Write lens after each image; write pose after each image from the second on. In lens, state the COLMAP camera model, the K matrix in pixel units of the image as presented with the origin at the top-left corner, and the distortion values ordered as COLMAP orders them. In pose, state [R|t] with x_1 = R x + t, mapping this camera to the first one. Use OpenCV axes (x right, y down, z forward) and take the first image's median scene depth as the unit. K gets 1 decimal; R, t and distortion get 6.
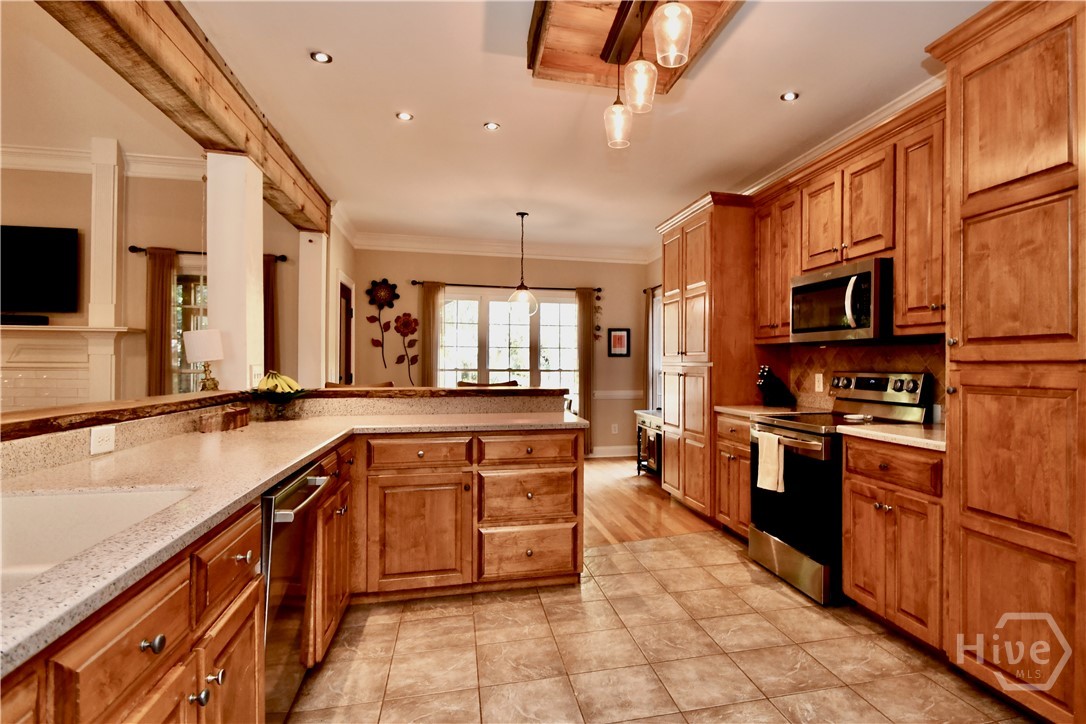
lens RADIAL K [[578.2, 0, 612.2], [0, 578.2, 364.7], [0, 0, 1]] dist [0.019388, -0.021312]
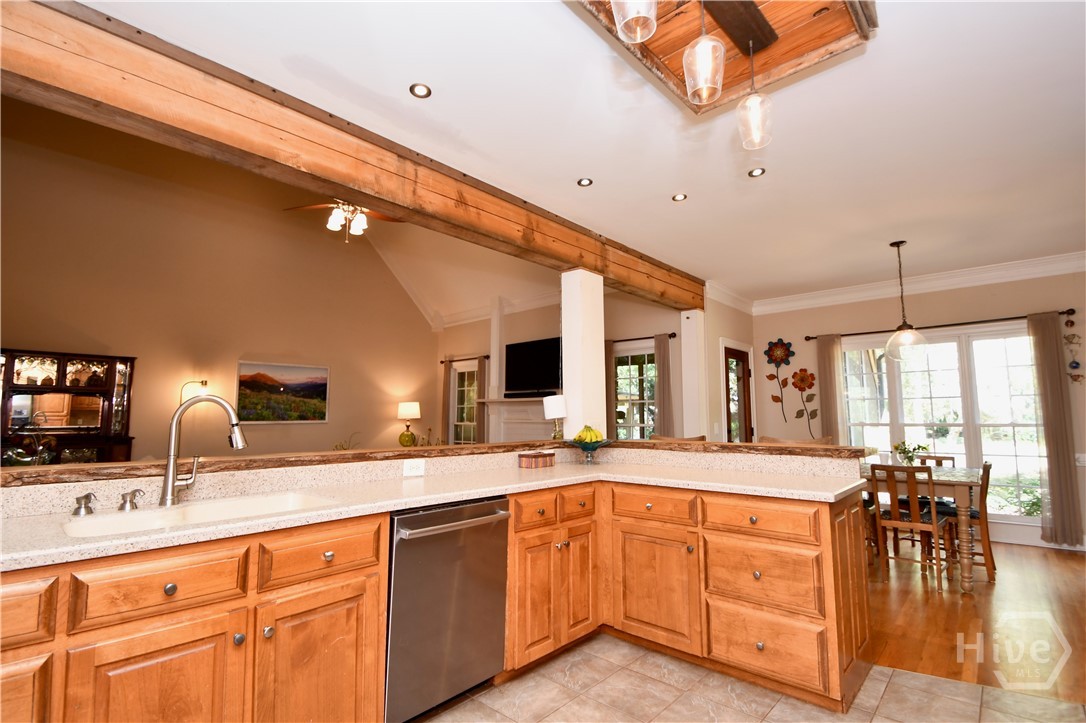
lens RADIAL K [[503.6, 0, 555.0], [0, 503.6, 365.7], [0, 0, 1]] dist [0.015413, -0.019110]
pose [[0.548063, -0.094622, -0.831067, 0.342558], [0.006698, 0.994045, -0.108761, 0.000457], [0.836410, 0.054042, 0.545434, 0.336370]]
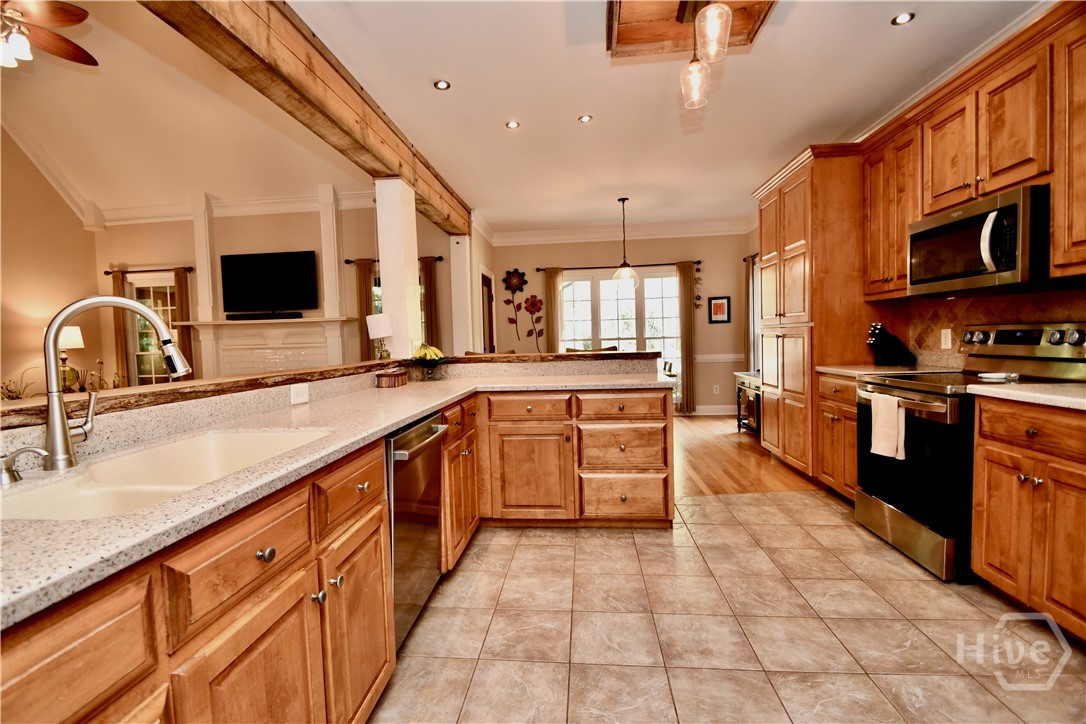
lens RADIAL K [[484.1, 0, 534.3], [0, 484.1, 365.2], [0, 0, 1]] dist [0.014063, -0.018431]
pose [[0.932084, -0.014446, -0.361953, 0.039908], [0.035743, 0.997996, 0.052212, 0.012871], [0.360473, -0.061603, 0.930733, 0.079165]]
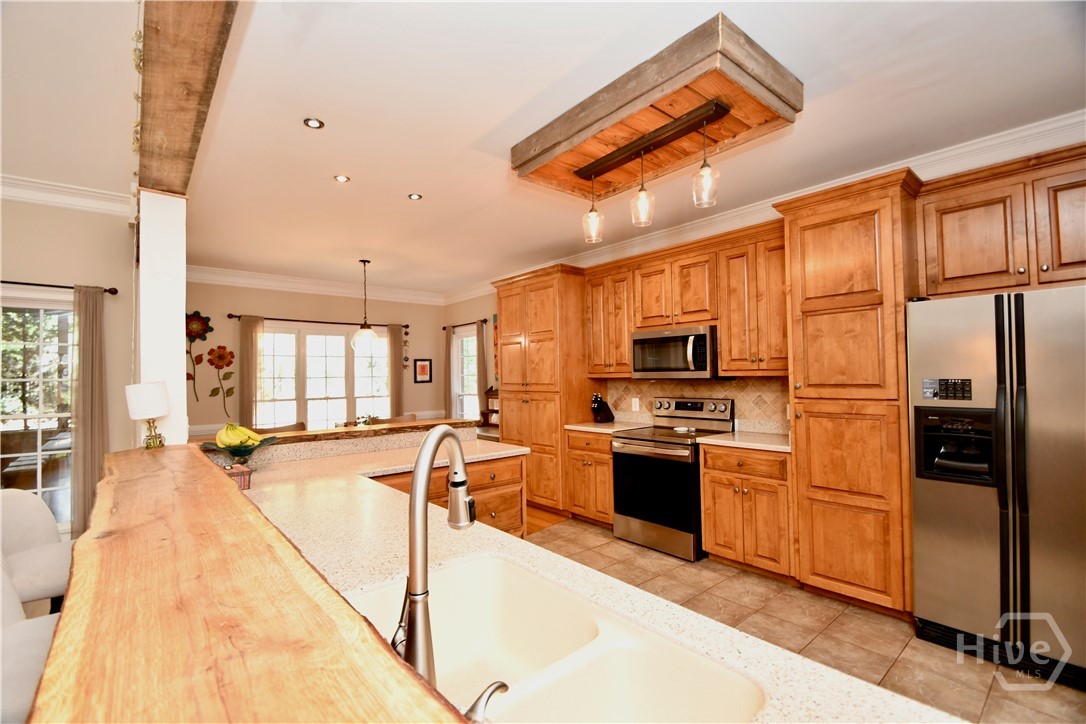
lens RADIAL K [[473.5, 0, 533.8], [0, 473.5, 365.6], [0, 0, 1]] dist [0.012935, -0.016033]
pose [[0.908678, -0.009898, 0.417379, -0.477463], [0.020651, 0.999561, -0.021254, -0.060549], [-0.416986, 0.027932, 0.908484, 0.063180]]
